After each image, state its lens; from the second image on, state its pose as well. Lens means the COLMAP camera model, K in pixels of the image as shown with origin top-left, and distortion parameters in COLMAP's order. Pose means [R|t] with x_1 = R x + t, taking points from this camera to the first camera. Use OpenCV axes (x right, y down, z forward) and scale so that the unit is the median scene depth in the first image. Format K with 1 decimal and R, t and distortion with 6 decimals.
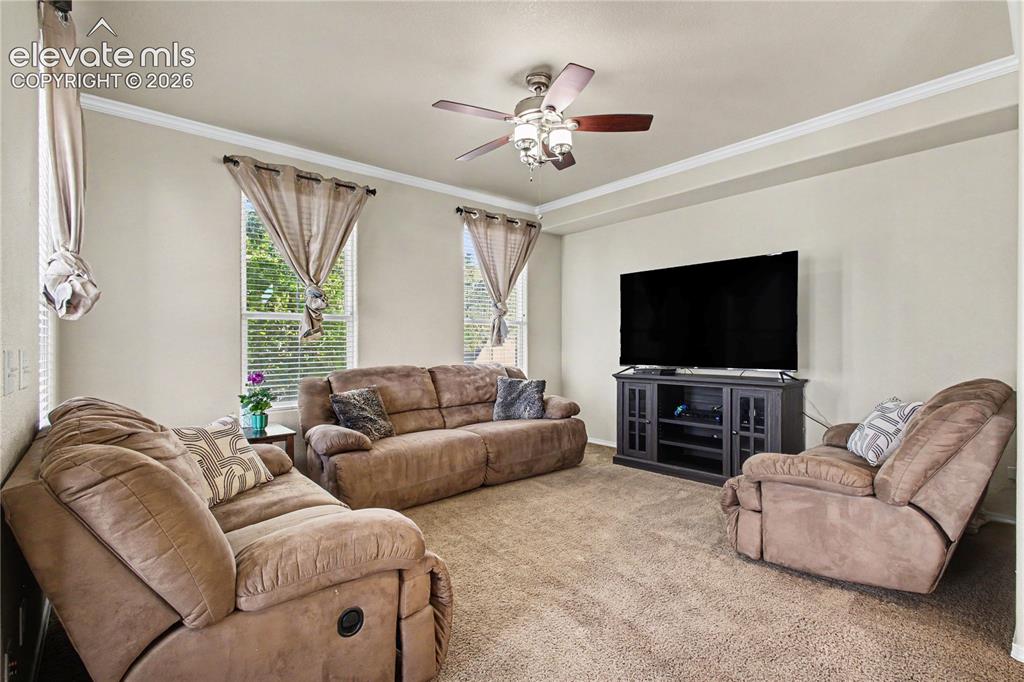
lens RADIAL K [[472.7, 0, 514.9], [0, 472.7, 344.5], [0, 0, 1]] dist [-0.005835, 0.001623]
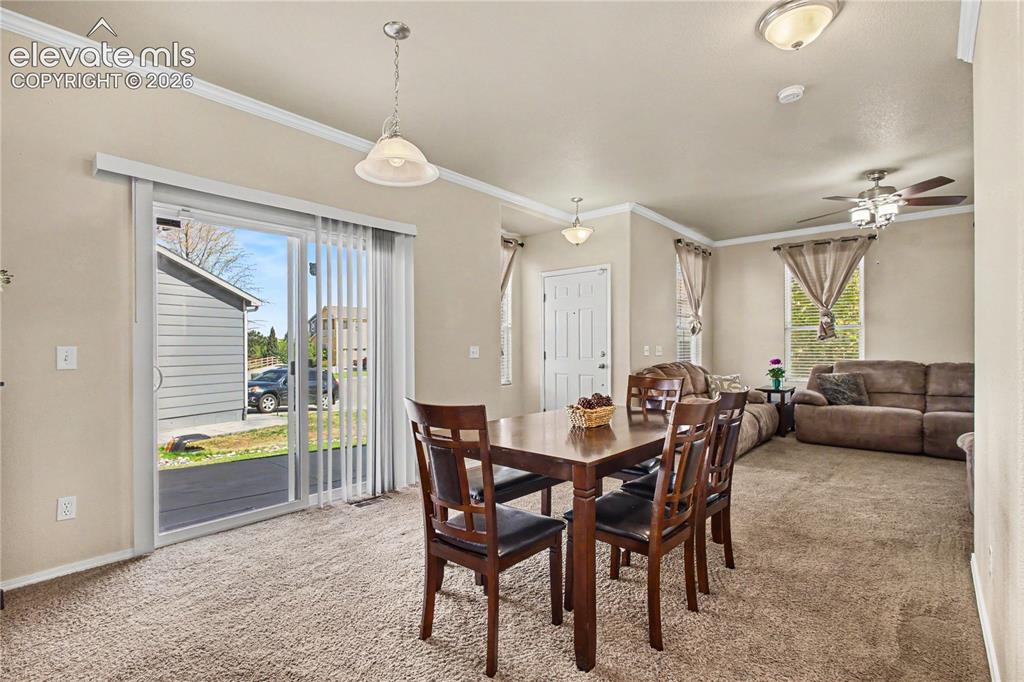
lens RADIAL K [[472.7, 0, 509.6], [0, 472.7, 344.1], [0, 0, 1]] dist [-0.005835, 0.001623]
pose [[0.103832, 0.002759, -0.994591, 1.686699], [0.000612, 0.999996, 0.002838, -0.009876], [0.994595, -0.000903, 0.103830, -0.397994]]
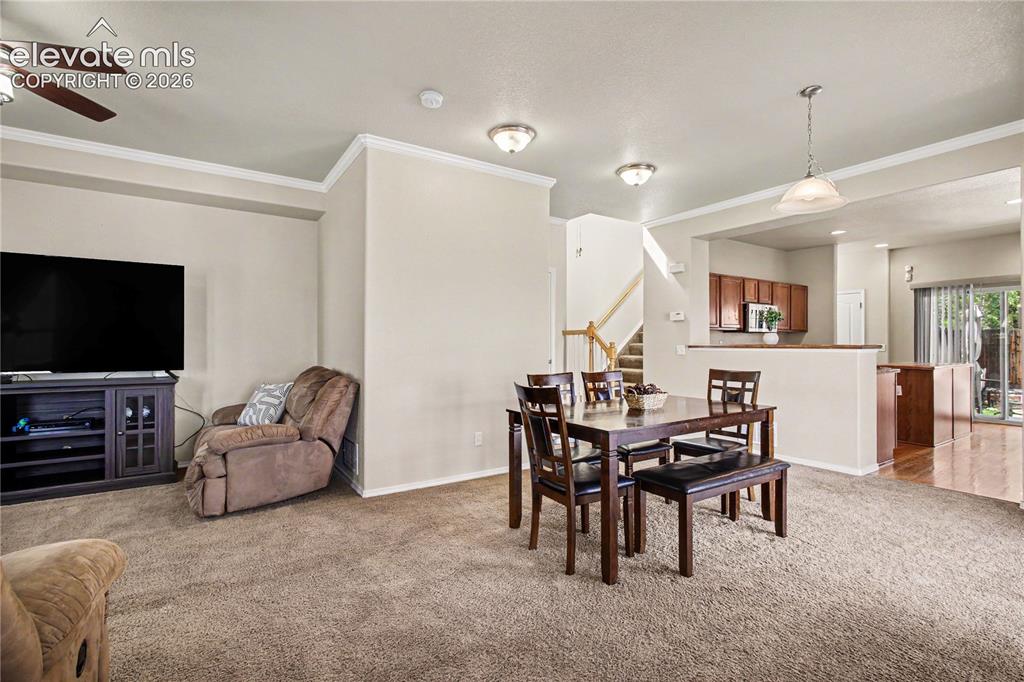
lens RADIAL K [[472.7, 0, 513.5], [0, 472.7, 335.8], [0, 0, 1]] dist [-0.005835, 0.001623]
pose [[0.137702, 0.024283, 0.990176, -0.444397], [-0.001051, 0.999702, -0.024370, 0.001991], [-0.990473, 0.002315, 0.137686, 0.028879]]
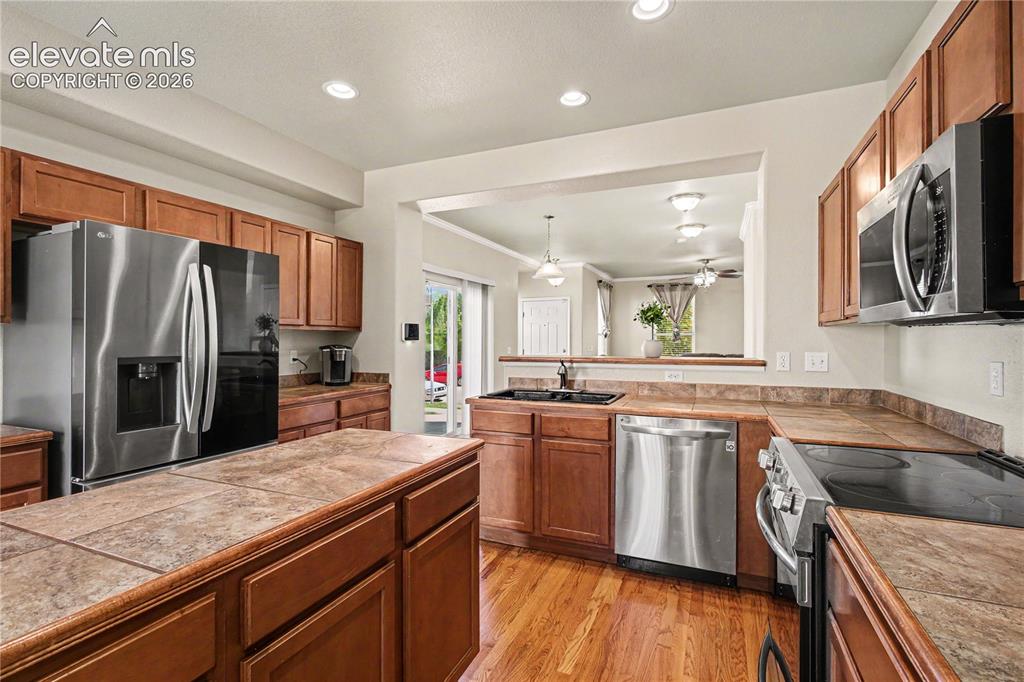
lens RADIAL K [[472.7, 0, 513.8], [0, 472.7, 341.0], [0, 0, 1]] dist [-0.005835, 0.001623]
pose [[0.410579, 0.005609, -0.911808, 2.698213], [0.000467, 0.999980, 0.006362, -0.060446], [0.911825, -0.003038, 0.410568, -1.595579]]
